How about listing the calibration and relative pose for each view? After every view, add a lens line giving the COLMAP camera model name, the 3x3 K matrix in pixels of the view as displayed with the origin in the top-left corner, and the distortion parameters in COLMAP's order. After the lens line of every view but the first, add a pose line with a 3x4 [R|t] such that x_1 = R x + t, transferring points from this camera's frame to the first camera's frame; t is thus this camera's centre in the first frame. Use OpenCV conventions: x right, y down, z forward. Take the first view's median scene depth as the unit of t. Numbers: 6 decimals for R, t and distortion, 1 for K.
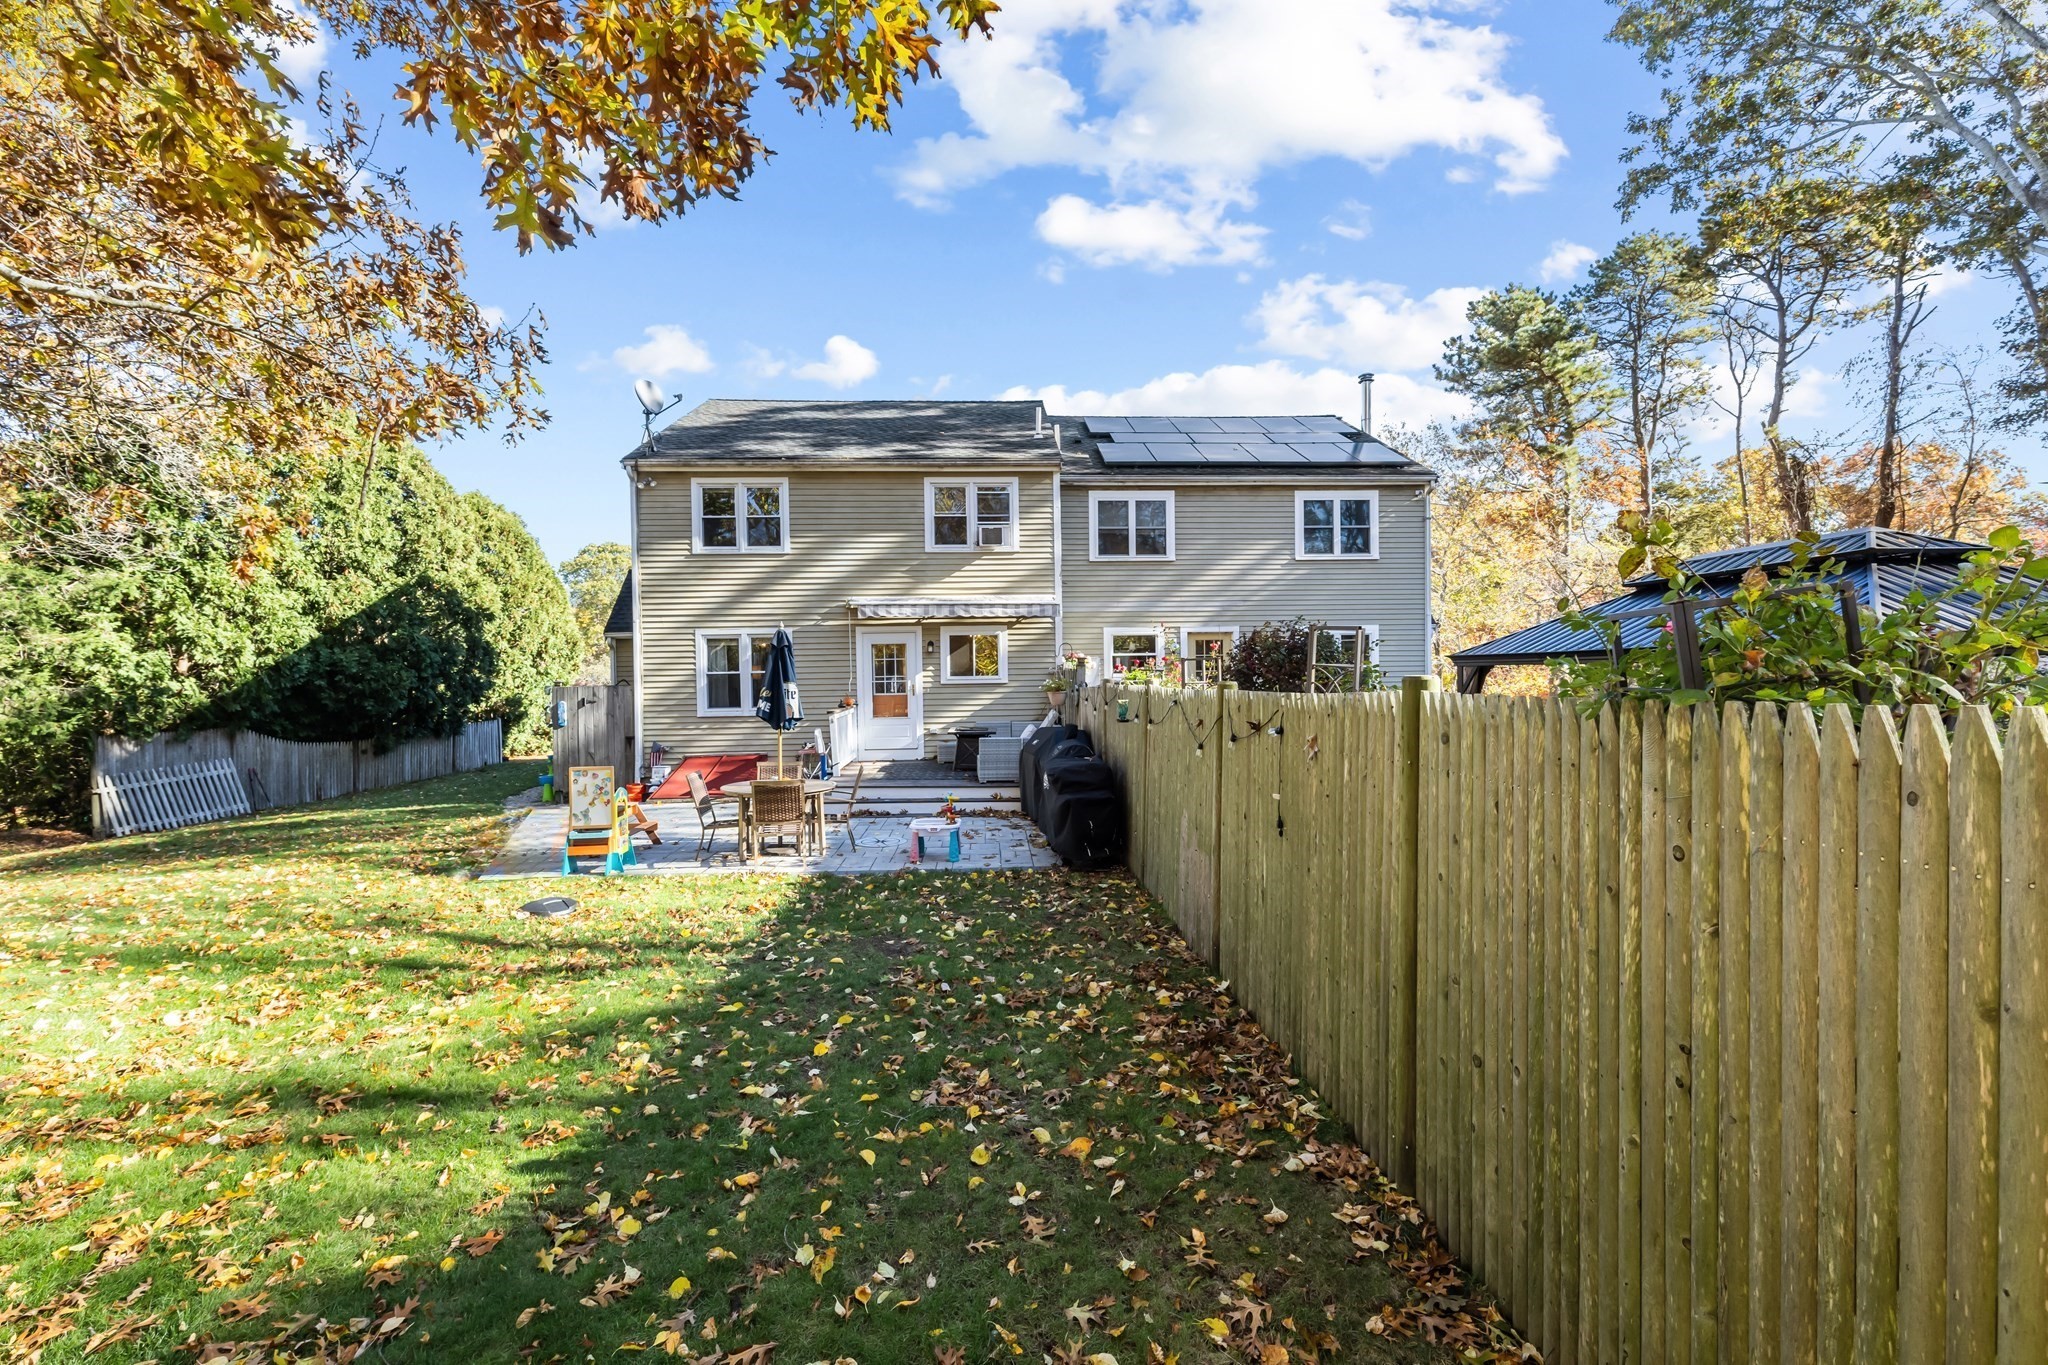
lens RADIAL K [[911.5, 0, 1036.2], [0, 911.5, 683.3], [0, 0, 1]] dist [0.003141, -0.000187]
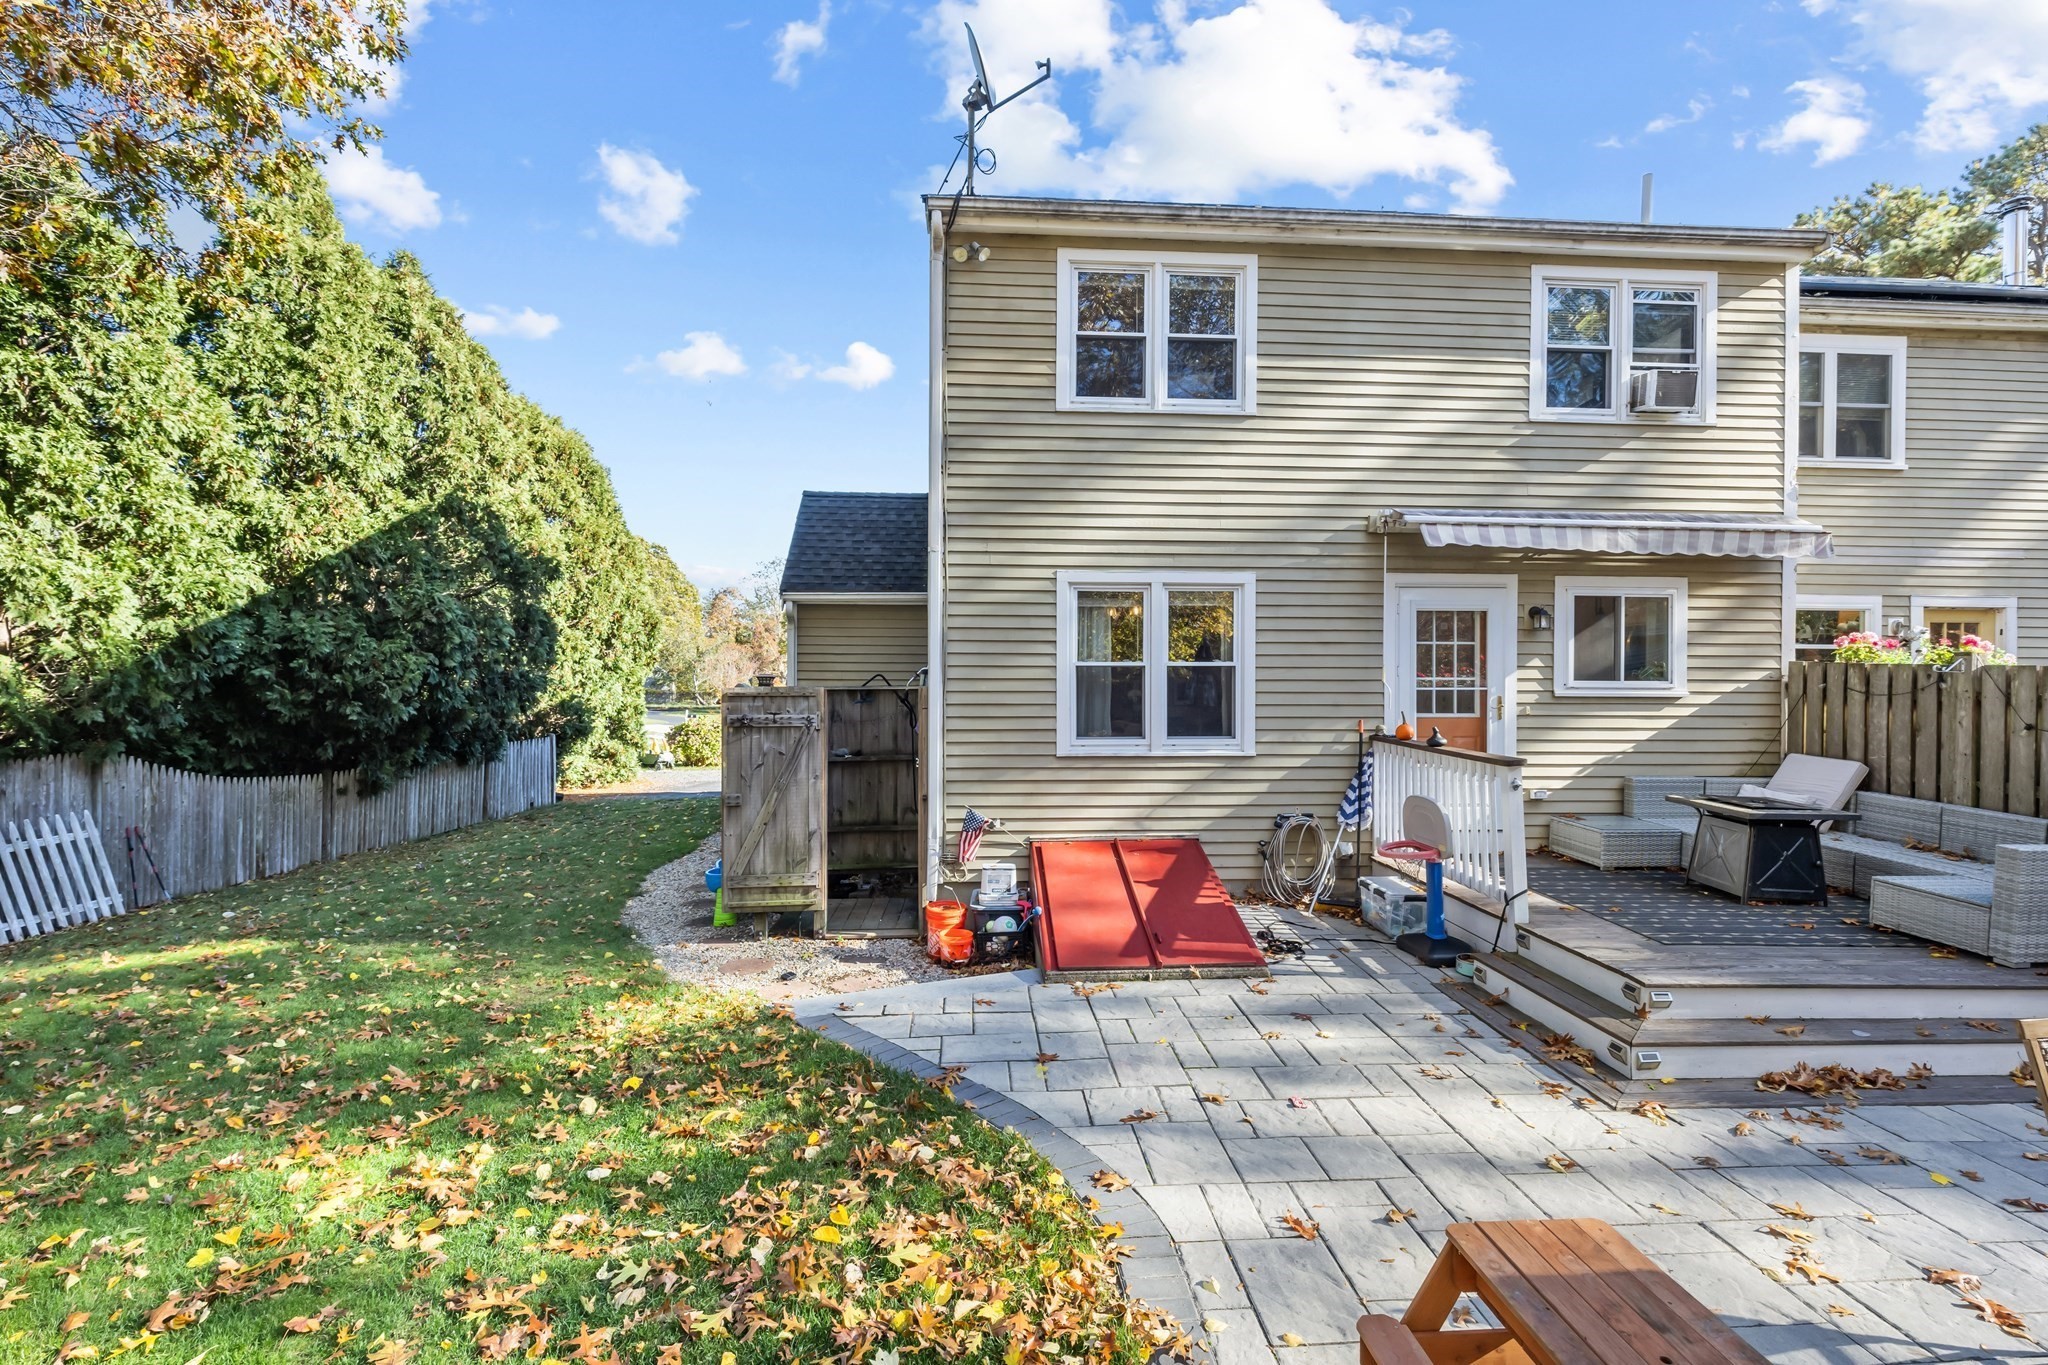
lens RADIAL K [[909.6, 0, 1028.7], [0, 909.6, 686.0], [0, 0, 1]] dist [0.016103, -0.008535]
pose [[0.999765, 0.020045, 0.008261, -0.316707], [-0.019959, 0.999746, -0.010442, 0.004797], [-0.008468, 0.010275, 0.999911, 0.428242]]
